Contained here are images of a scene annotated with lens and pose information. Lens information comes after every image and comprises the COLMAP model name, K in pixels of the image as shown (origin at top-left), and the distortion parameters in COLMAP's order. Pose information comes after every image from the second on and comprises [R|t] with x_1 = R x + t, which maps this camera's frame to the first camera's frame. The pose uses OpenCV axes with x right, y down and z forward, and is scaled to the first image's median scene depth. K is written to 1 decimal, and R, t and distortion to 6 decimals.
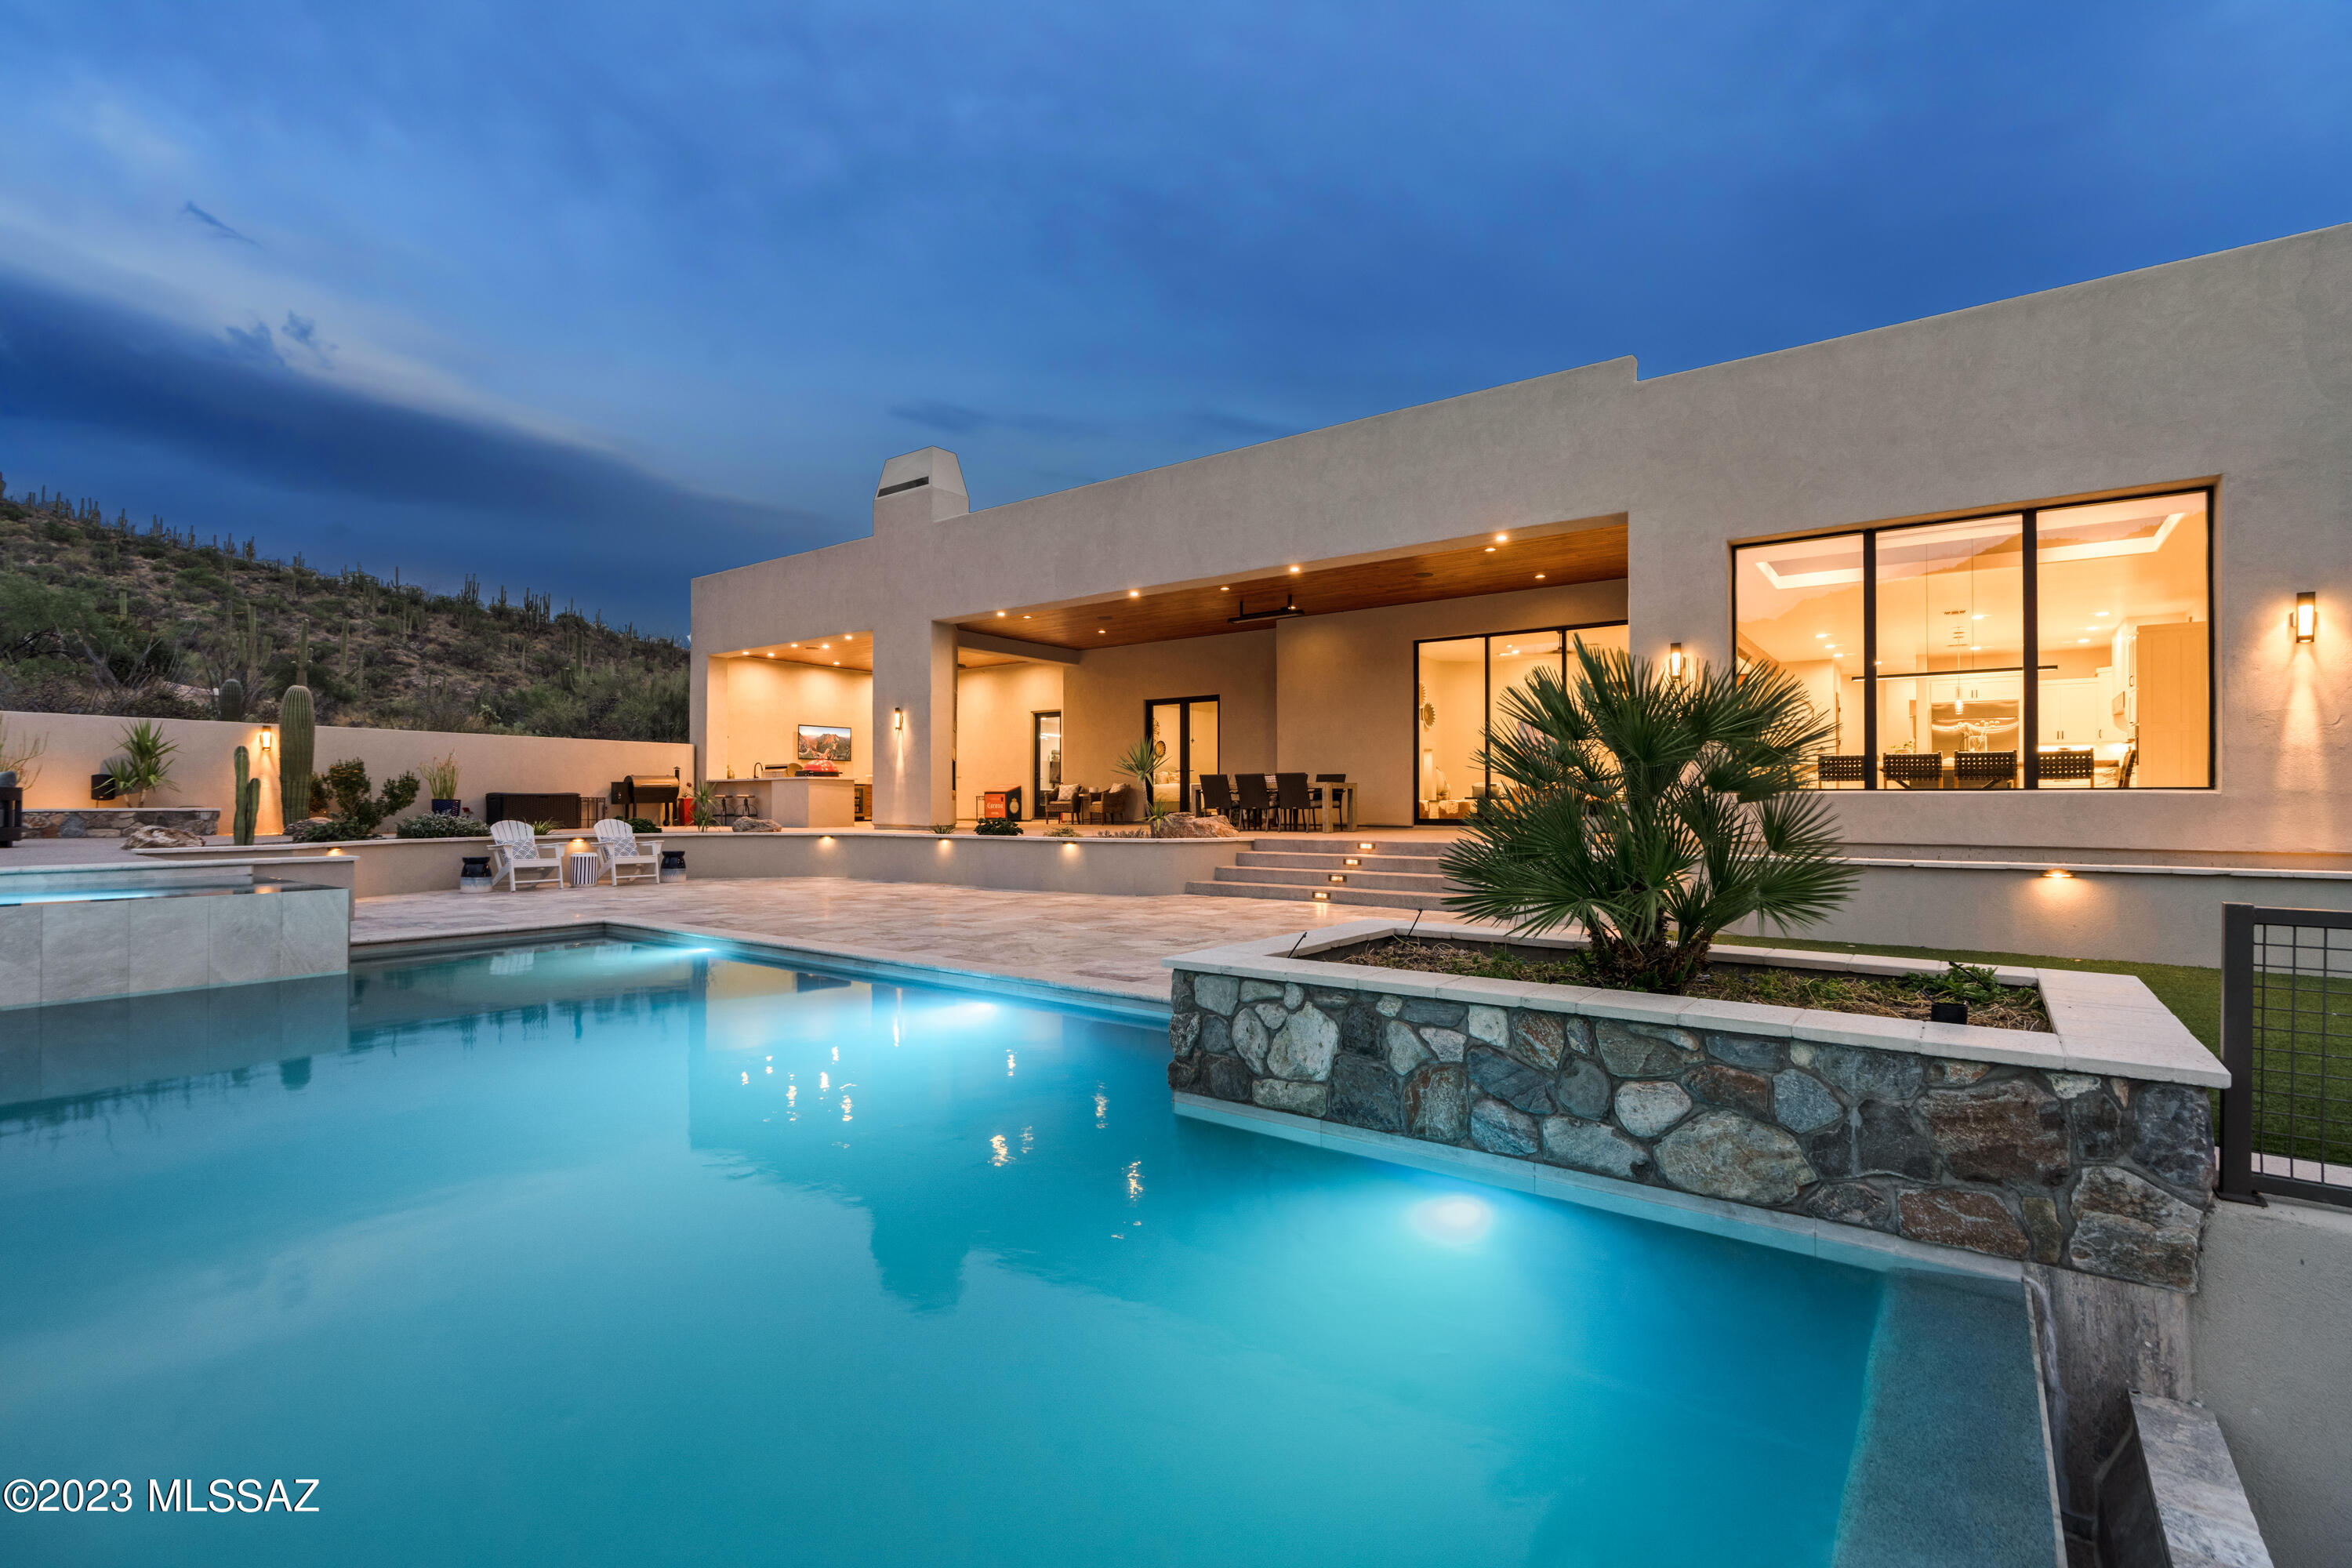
lens RADIAL K [[1085.8, 0, 1165.4], [0, 1085.8, 783.6], [0, 0, 1]] dist [0.000470, -0.001324]
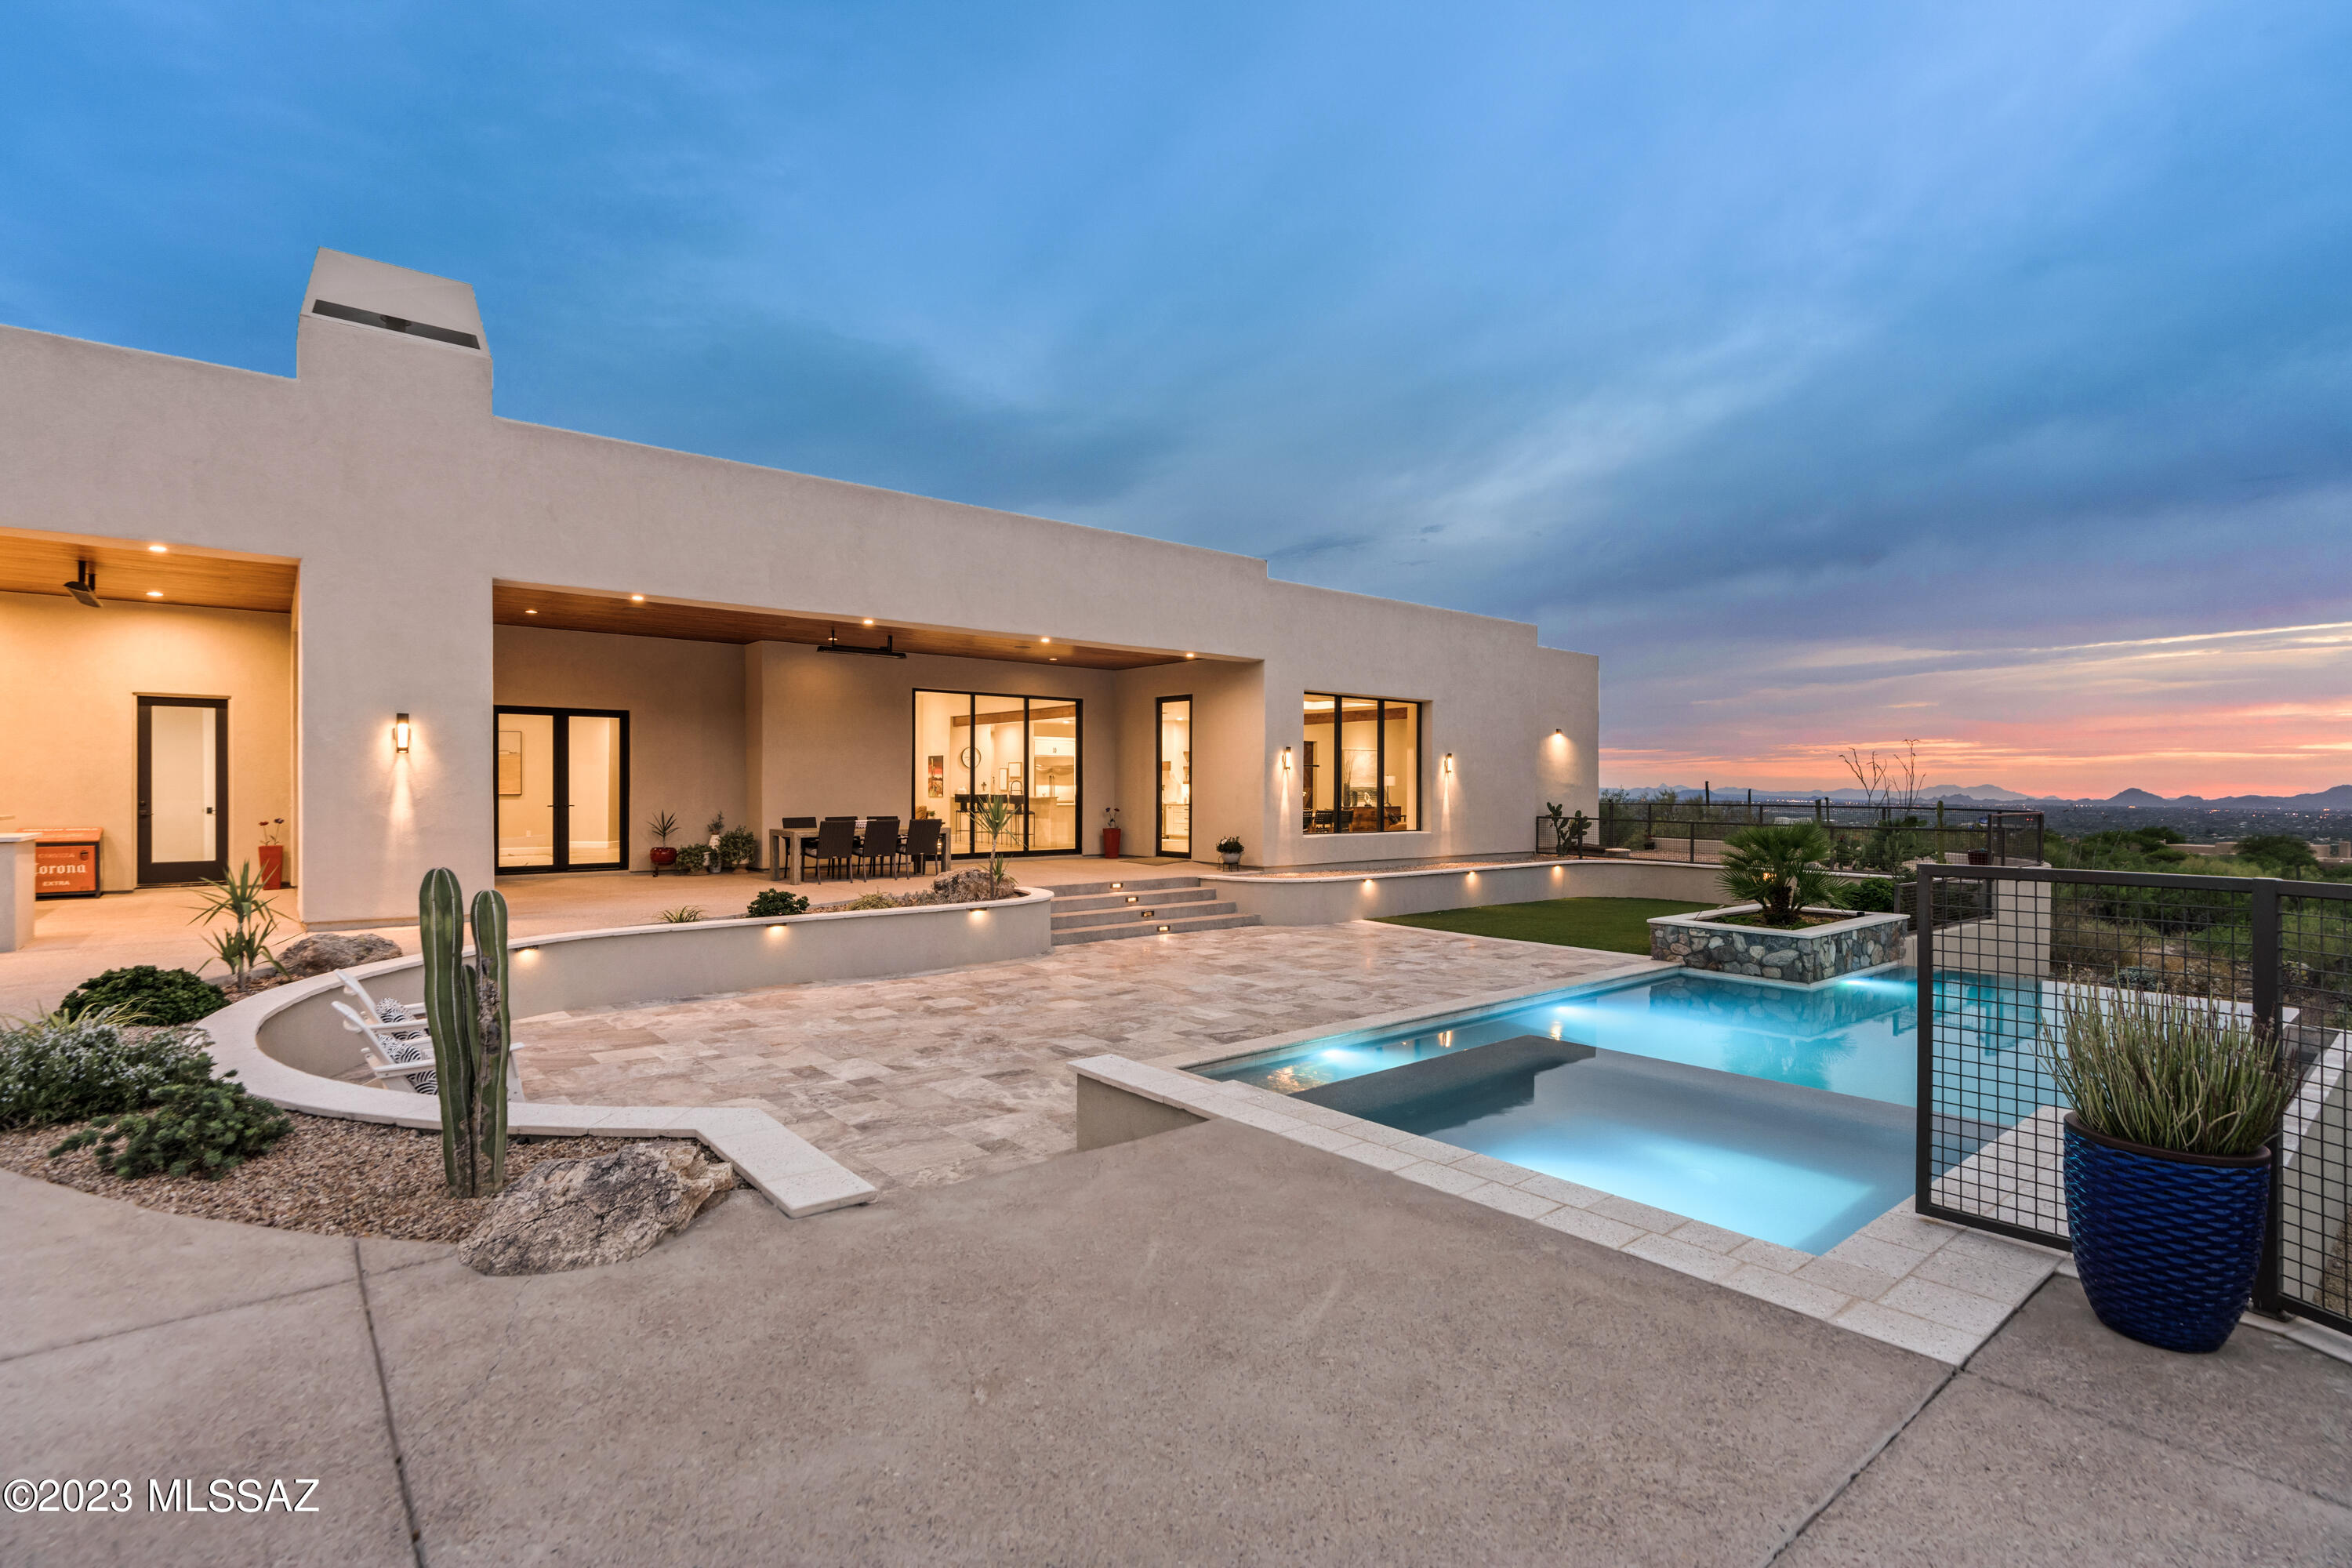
lens RADIAL K [[1118.7, 0, 1158.7], [0, 1118.7, 794.1], [0, 0, 1]] dist [-0.004727, 0.000175]
pose [[0.229353, -0.006510, 0.973322, -0.710280], [-0.022062, 0.999686, 0.011885, -0.042109], [-0.973093, -0.024199, 0.229137, 0.461775]]
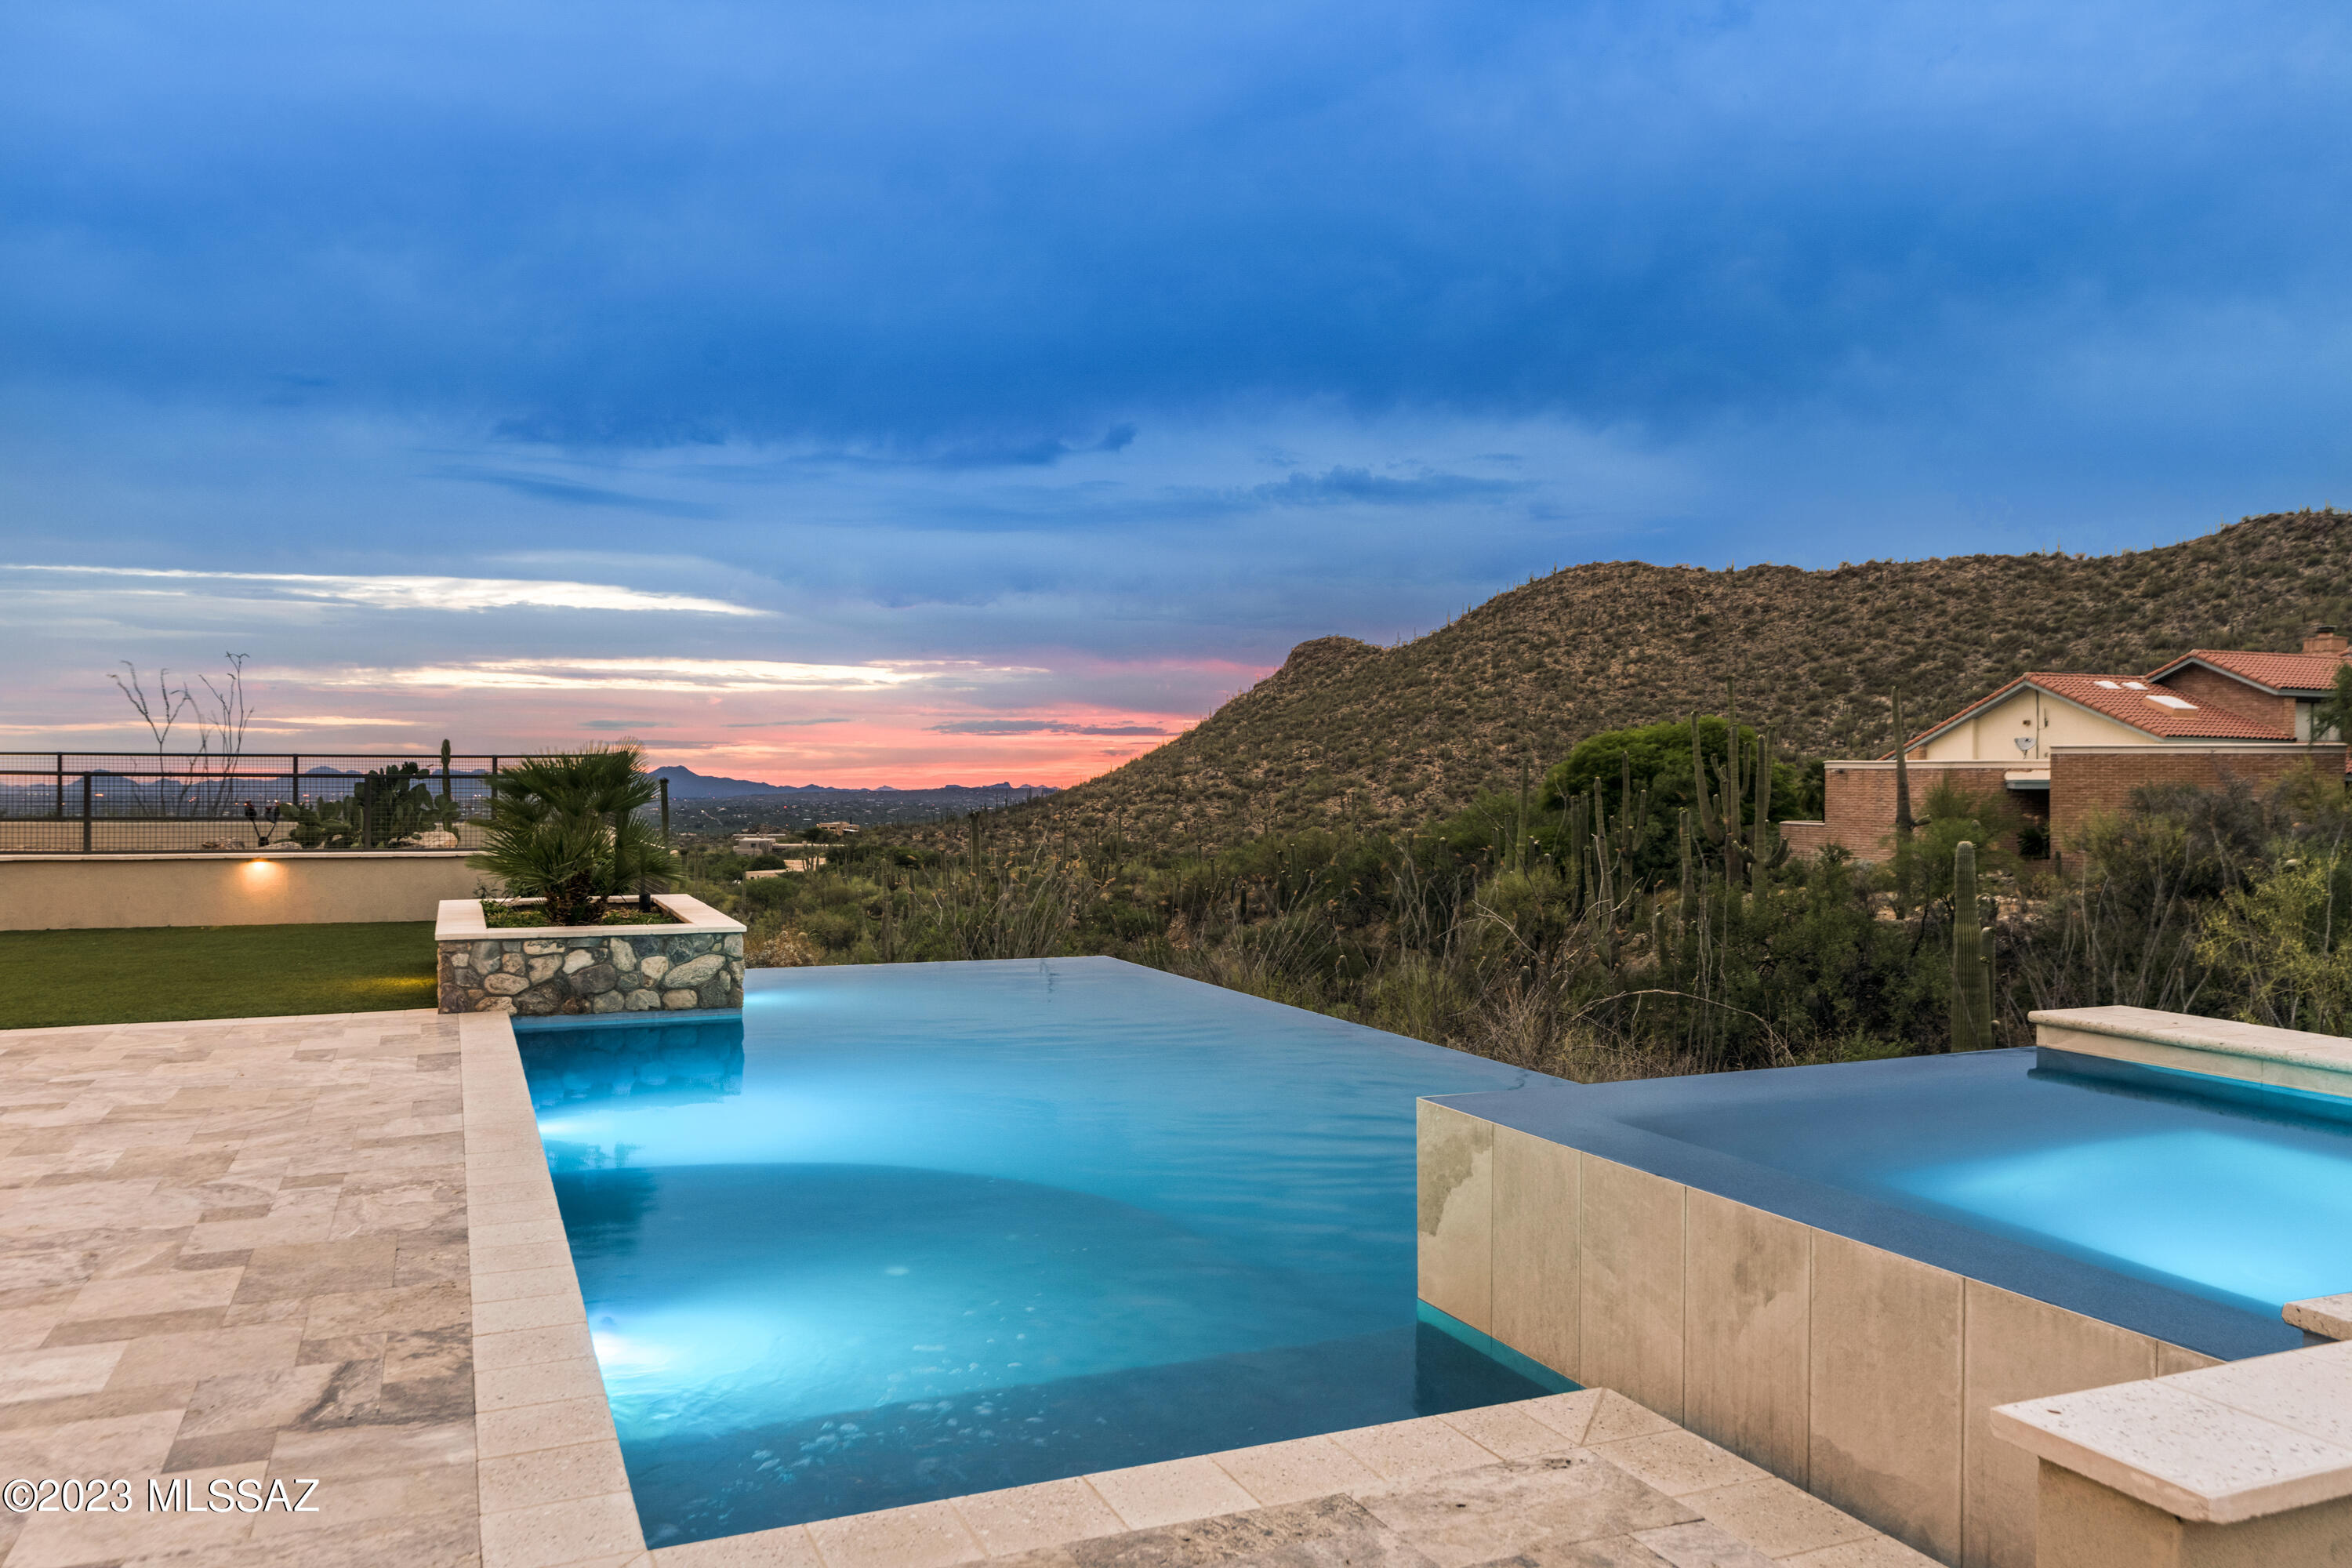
lens RADIAL K [[1686.1, 0, 1190.2], [0, 1686.1, 781.6], [0, 0, 1]] dist [-0.002342, -0.010014]
pose [[-0.879399, -0.006686, 0.476038, -0.410122], [-0.016727, 0.999718, -0.016858, -0.004028], [-0.475791, -0.022787, -0.879263, 0.674331]]
